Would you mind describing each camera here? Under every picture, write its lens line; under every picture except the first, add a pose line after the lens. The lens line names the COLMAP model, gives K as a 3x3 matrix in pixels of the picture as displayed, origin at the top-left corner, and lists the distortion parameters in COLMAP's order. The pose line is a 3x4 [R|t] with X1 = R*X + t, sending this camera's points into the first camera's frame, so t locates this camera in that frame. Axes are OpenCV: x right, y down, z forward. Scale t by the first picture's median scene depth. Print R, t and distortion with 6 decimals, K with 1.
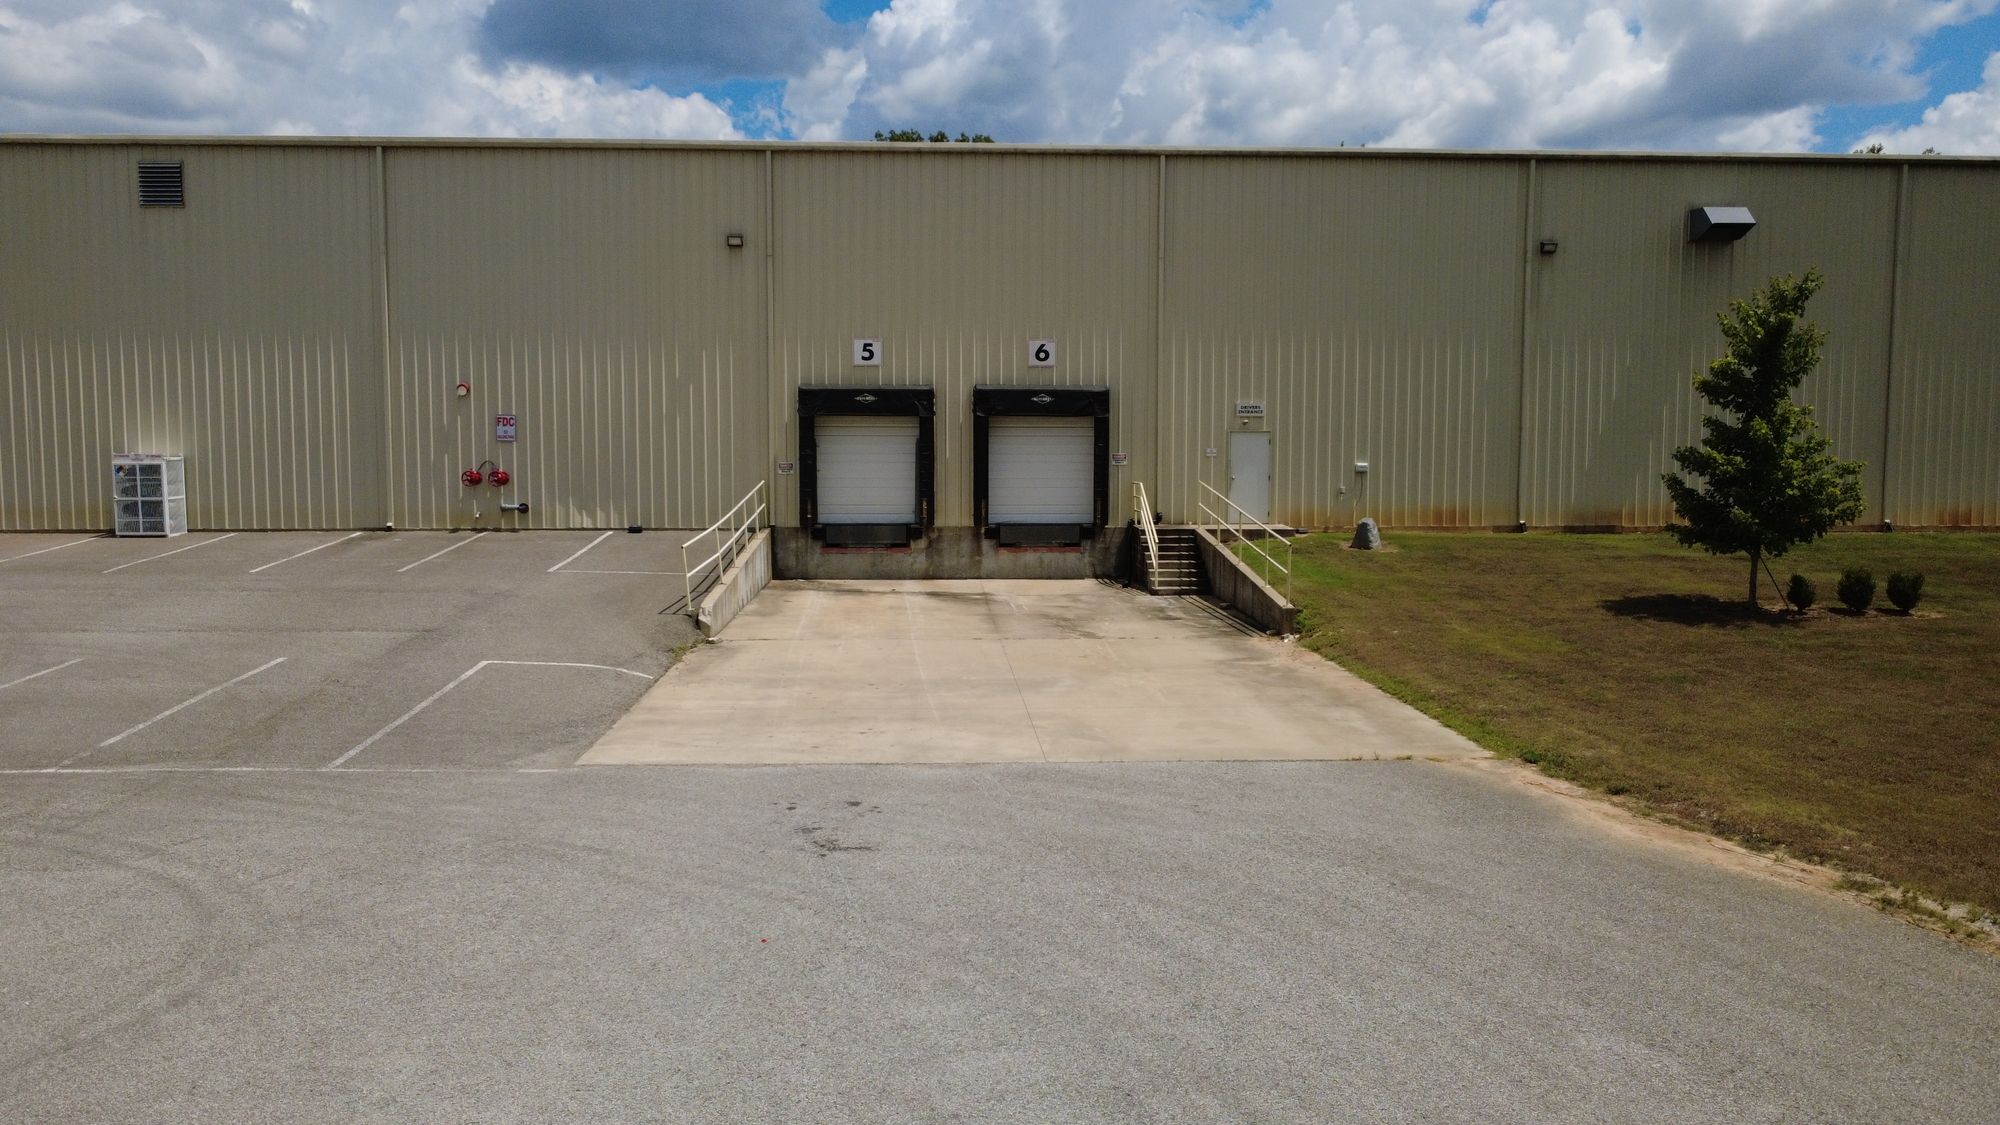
lens RADIAL K [[1463.3, 0, 996.8], [0, 1463.3, 558.6], [0, 0, 1]] dist [-0.003917, -0.003010]
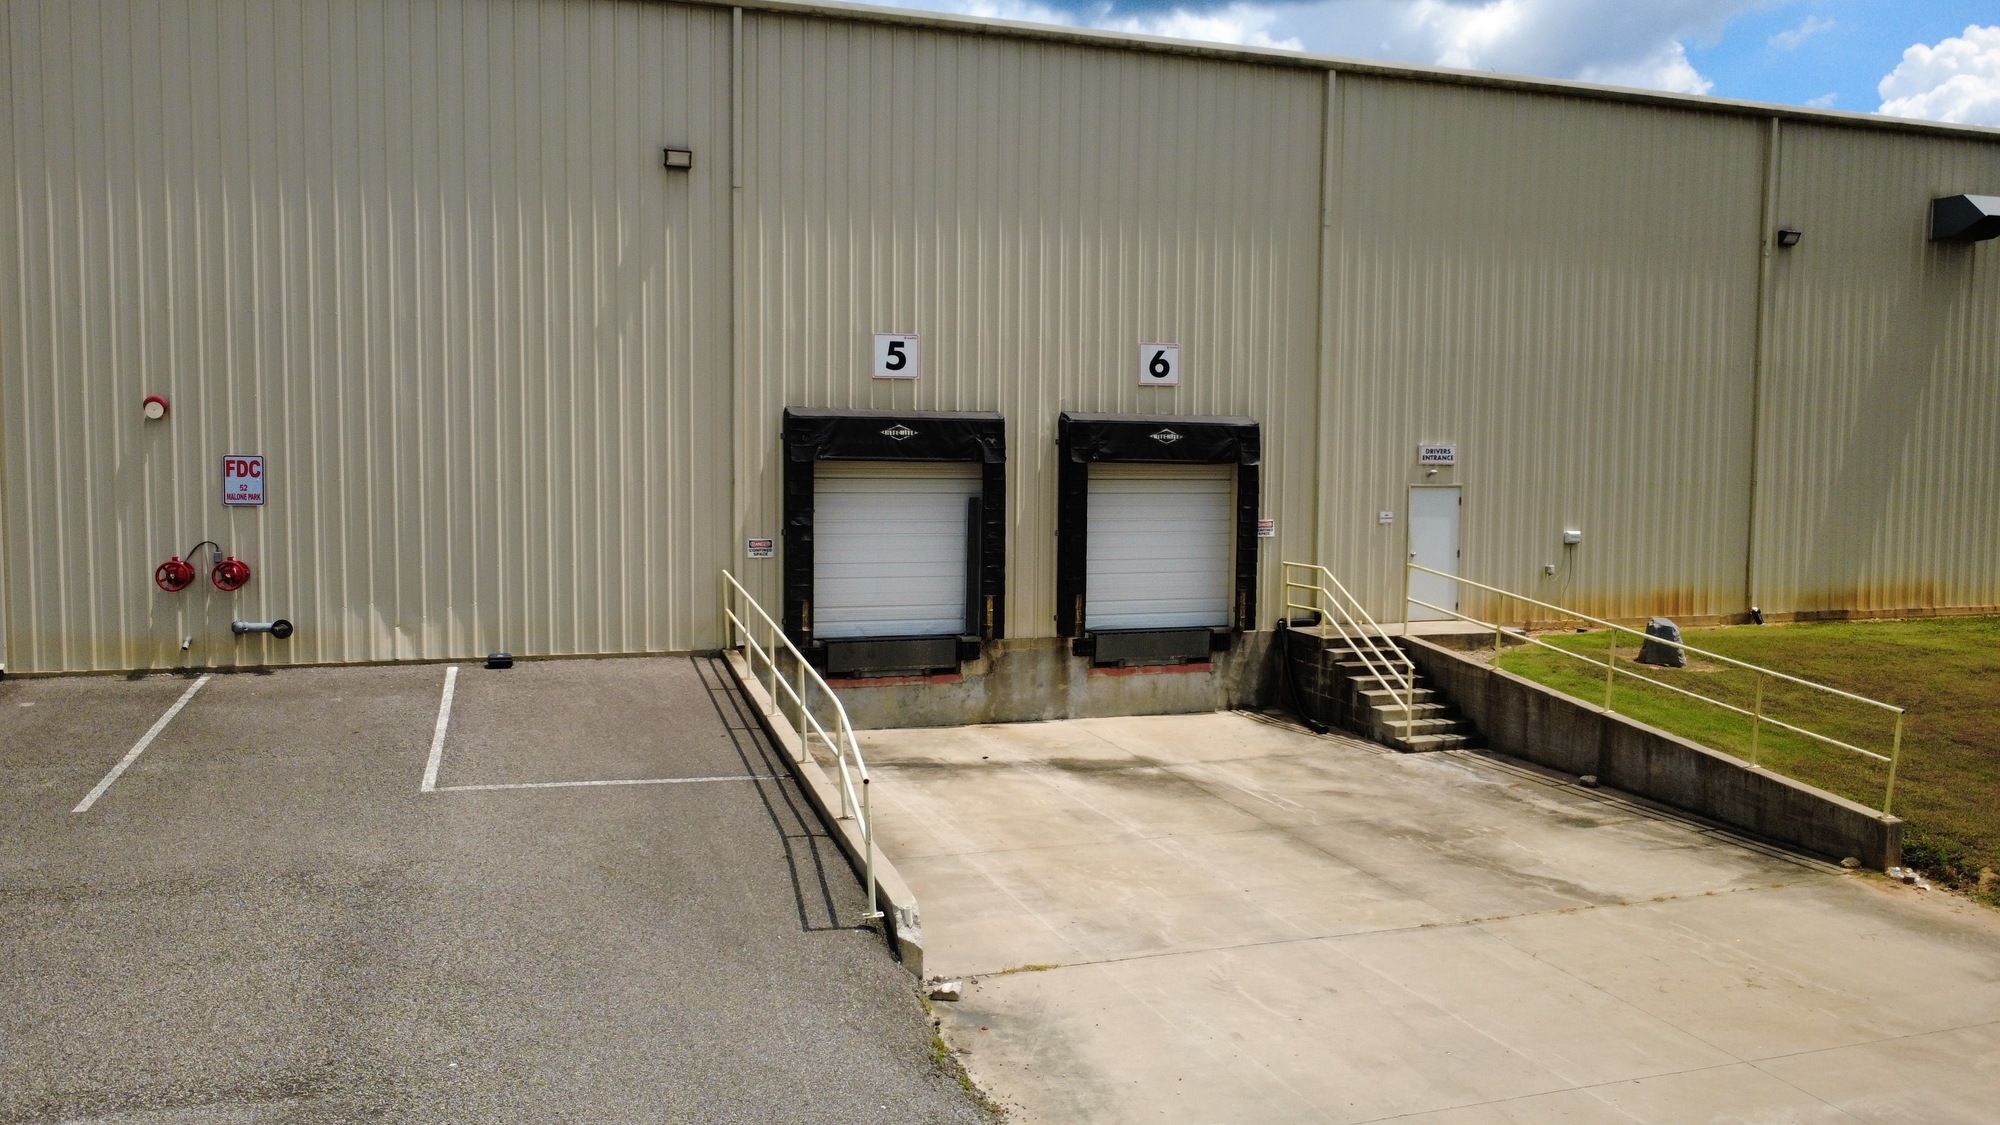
lens RADIAL K [[1463.3, 0, 996.8], [0, 1463.3, 558.6], [0, 0, 1]] dist [-0.003917, -0.003010]
pose [[0.962308, -0.012391, 0.271678, -0.214404], [0.015600, 0.999832, -0.009653, -0.050758], [-0.271513, 0.013527, 0.962340, 0.406576]]
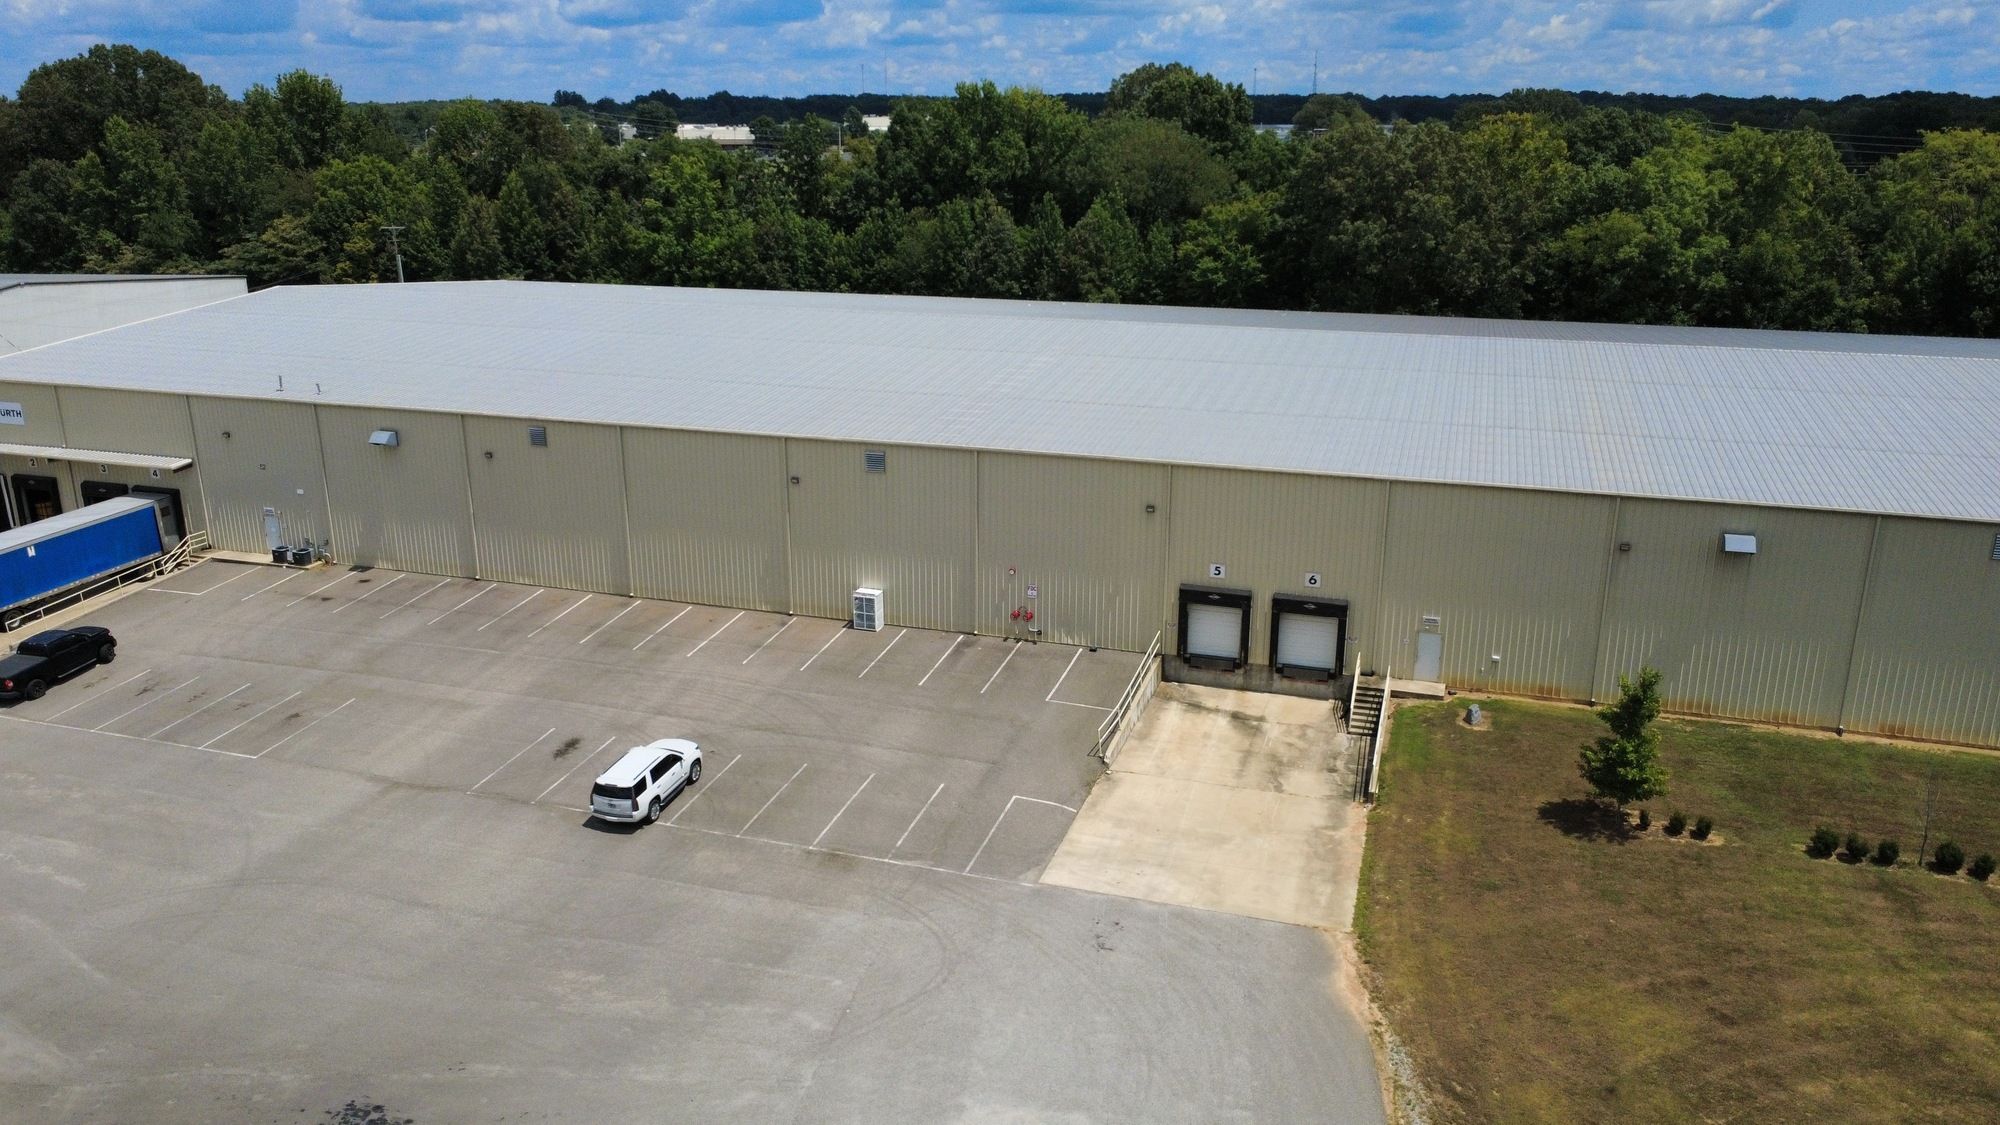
lens RADIAL K [[1463.3, 0, 996.8], [0, 1463.3, 558.6], [0, 0, 1]] dist [-0.003917, -0.003010]
pose [[0.934188, 0.101011, -0.342185, 0.284917], [-0.027193, 0.976454, 0.214005, -0.547686], [0.355744, -0.190615, 0.914938, -0.798296]]
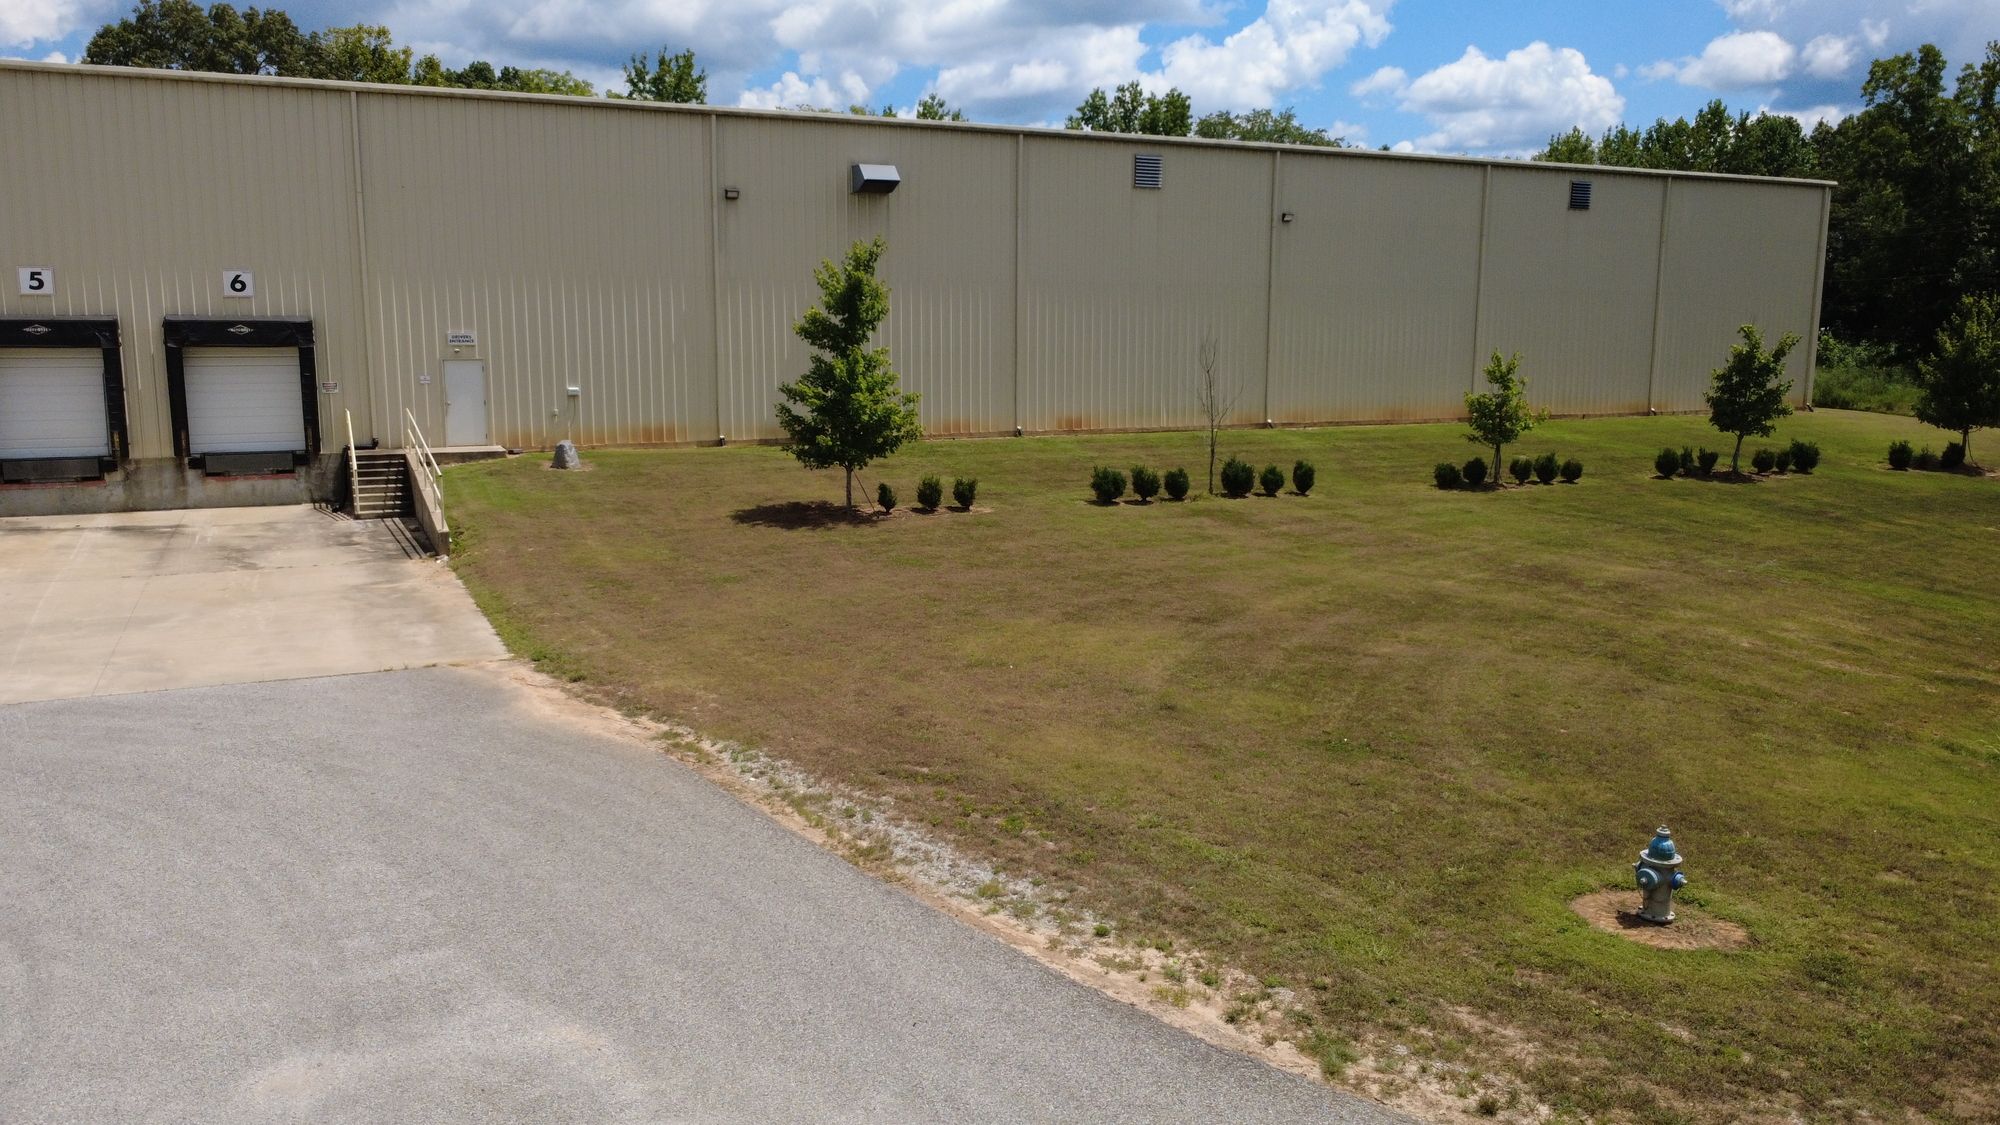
lens RADIAL K [[1463.3, 0, 996.8], [0, 1463.3, 558.6], [0, 0, 1]] dist [-0.003917, -0.003010]
pose [[0.923649, -0.058883, 0.378690, 0.122758], [0.029397, 0.996101, 0.083183, -0.019728], [-0.382111, -0.065699, 0.921778, -0.146745]]
